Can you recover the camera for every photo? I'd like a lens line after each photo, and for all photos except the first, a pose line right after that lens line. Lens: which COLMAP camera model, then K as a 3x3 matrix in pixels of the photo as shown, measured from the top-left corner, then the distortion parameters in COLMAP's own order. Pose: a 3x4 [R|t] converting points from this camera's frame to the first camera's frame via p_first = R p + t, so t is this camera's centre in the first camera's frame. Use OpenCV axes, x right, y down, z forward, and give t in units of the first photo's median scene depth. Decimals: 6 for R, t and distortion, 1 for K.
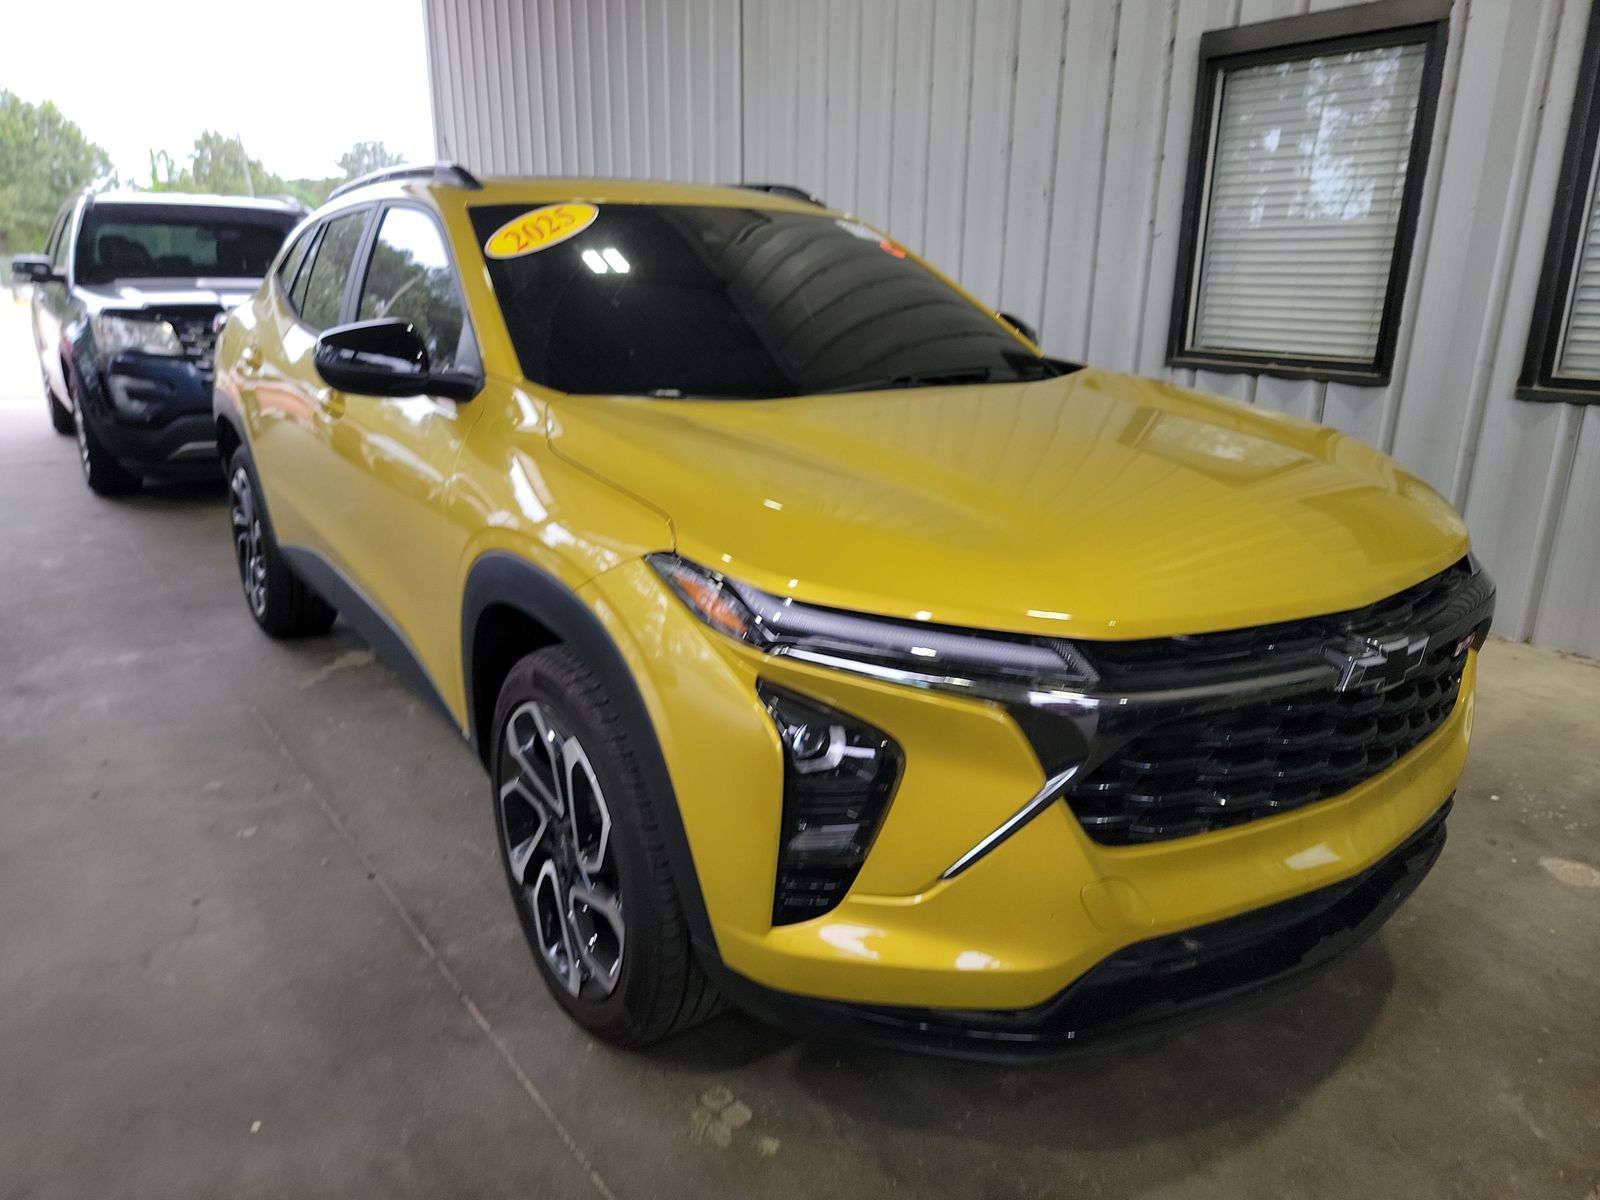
lens RADIAL K [[1054.6, 0, 806.7], [0, 1054.6, 599.7], [0, 0, 1]] dist [0.064988, -0.053388]
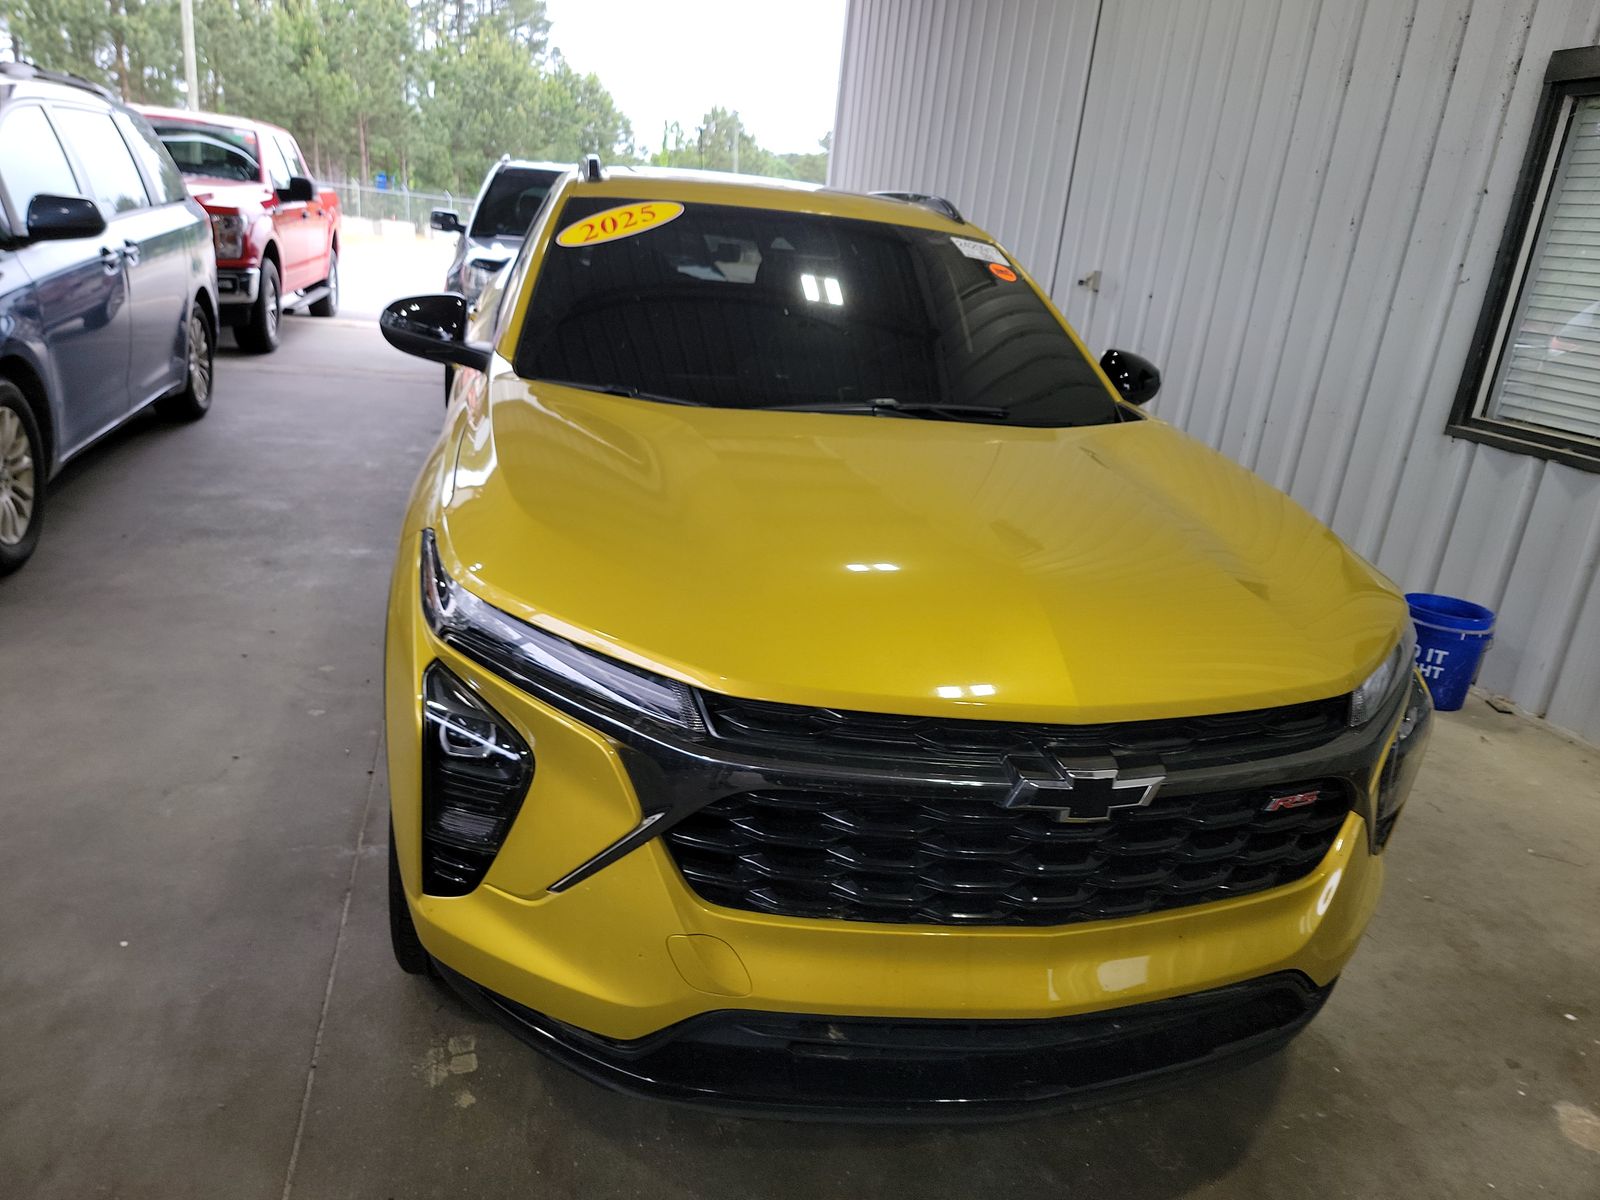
lens RADIAL K [[1054.6, 0, 806.7], [0, 1054.6, 599.7], [0, 0, 1]] dist [0.064988, -0.053388]
pose [[0.933345, 0.190488, -0.304272, 0.223862], [-0.188567, 0.981401, 0.035980, -0.033847], [0.305466, 0.023794, 0.951906, 0.036132]]
